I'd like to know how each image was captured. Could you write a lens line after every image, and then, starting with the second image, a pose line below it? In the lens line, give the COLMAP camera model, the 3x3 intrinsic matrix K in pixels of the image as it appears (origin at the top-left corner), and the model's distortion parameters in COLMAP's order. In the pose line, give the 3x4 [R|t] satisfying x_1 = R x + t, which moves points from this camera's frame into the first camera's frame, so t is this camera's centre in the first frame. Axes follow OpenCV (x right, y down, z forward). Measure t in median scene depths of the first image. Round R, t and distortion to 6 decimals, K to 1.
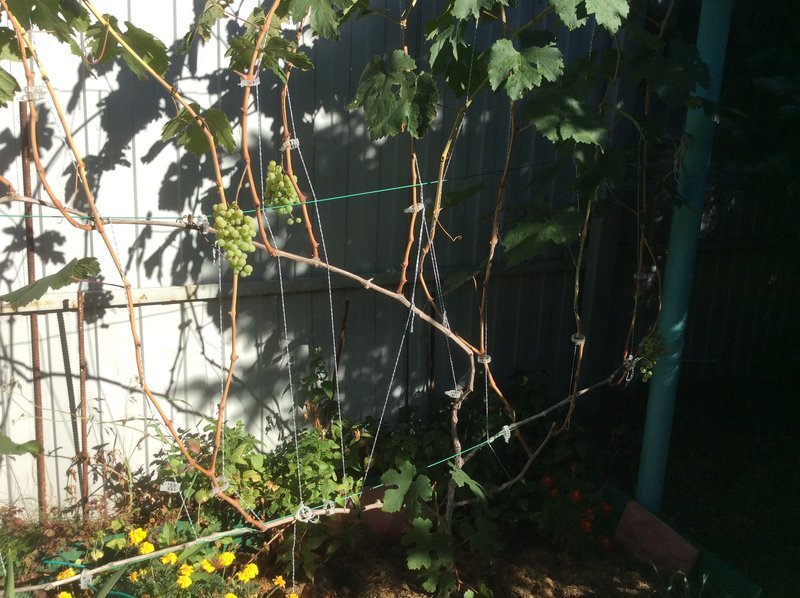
lens RADIAL K [[719.1, 0, 402.5], [0, 719.1, 299.1], [0, 0, 1]] dist [0.017072, -0.035097]
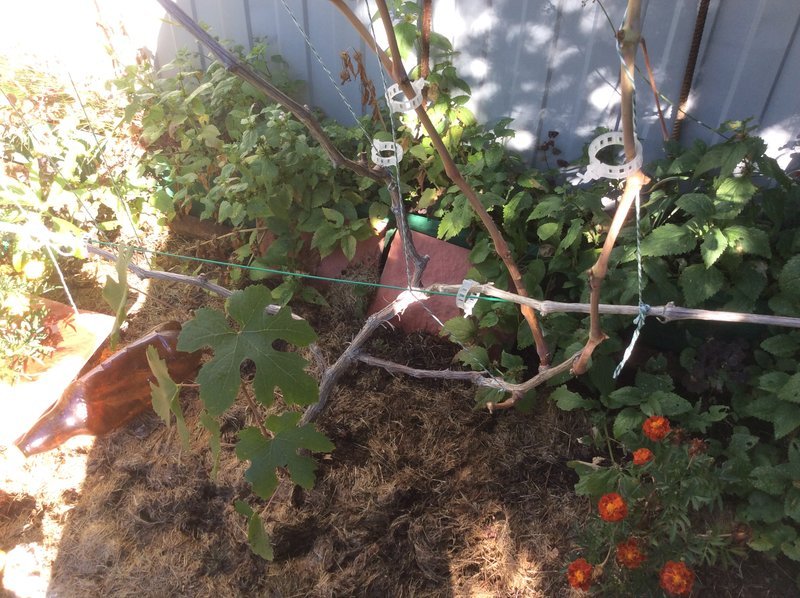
lens RADIAL K [[719.1, 0, 399.1], [0, 719.1, 298.8], [0, 0, 1]] dist [0.017072, -0.035097]
pose [[0.615092, 0.527464, -0.586041, 0.341655], [-0.133587, 0.802248, 0.581852, -0.033343], [0.777056, -0.279605, 0.563919, 0.724181]]
